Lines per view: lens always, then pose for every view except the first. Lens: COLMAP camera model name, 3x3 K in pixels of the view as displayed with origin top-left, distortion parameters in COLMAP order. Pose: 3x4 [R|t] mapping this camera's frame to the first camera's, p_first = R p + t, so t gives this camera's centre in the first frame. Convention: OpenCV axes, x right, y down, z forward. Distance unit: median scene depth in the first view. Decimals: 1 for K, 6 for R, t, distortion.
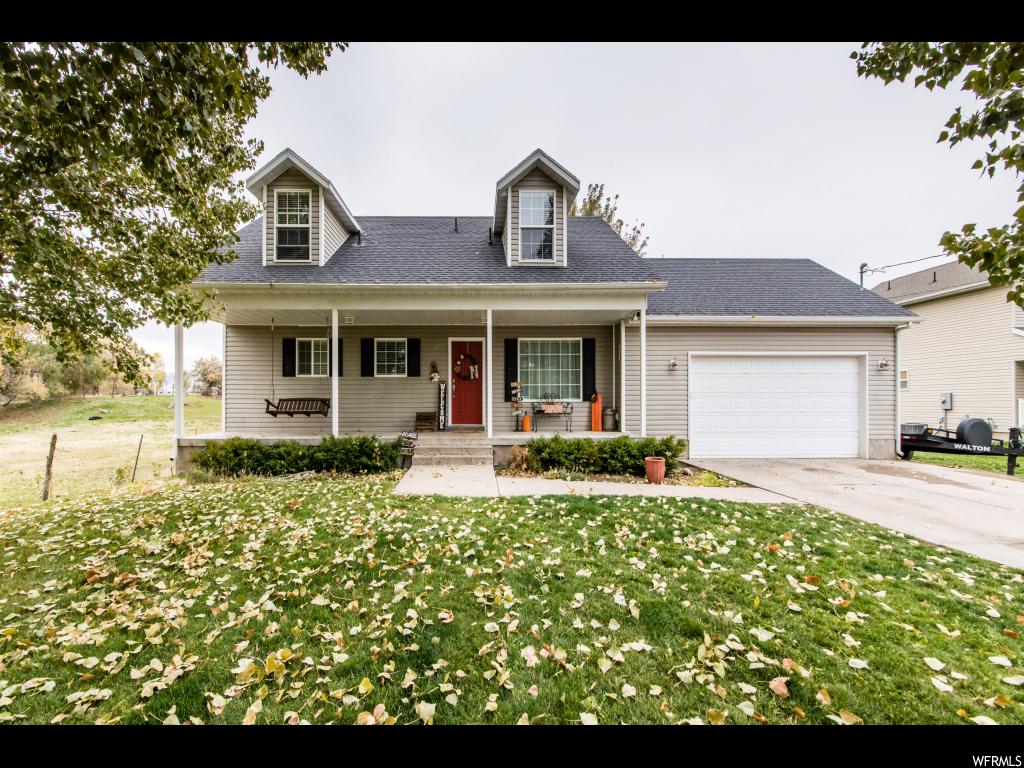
lens RADIAL K [[364.1, 0, 513.1], [0, 364.1, 406.3], [0, 0, 1]] dist [0.000359, 0.000102]
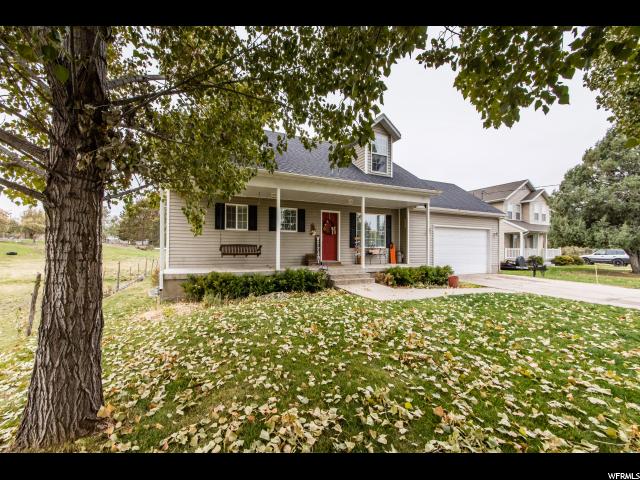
lens RADIAL K [[212.3, 0, 320.6], [0, 212.3, 249.4], [0, 0, 1]] dist [-0.000724, -0.000040]
pose [[0.945711, 0.006578, 0.324942, -0.506276], [-0.008375, 0.999956, 0.004132, -0.007562], [-0.324900, -0.006629, 0.945725, 0.062143]]
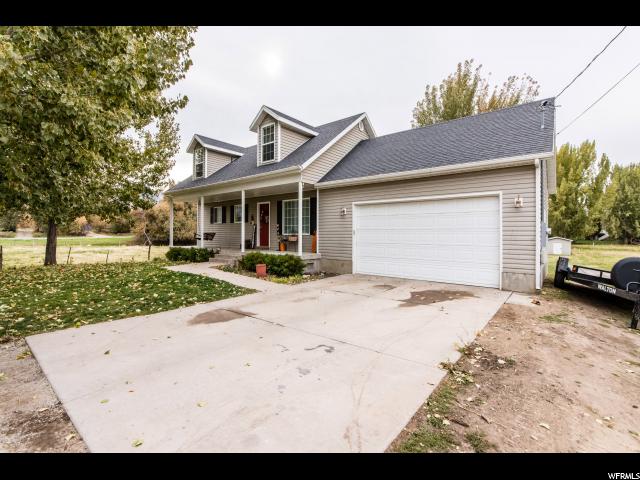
lens RADIAL K [[287.4, 0, 320.0], [0, 287.4, 240.0], [0, 0, 1]] dist [-0.000269, -0.000035]
pose [[0.779255, 0.018079, -0.626446, 1.084375], [-0.019424, 0.999800, 0.004692, 0.002712], [0.626406, 0.008512, 0.779451, -0.006196]]
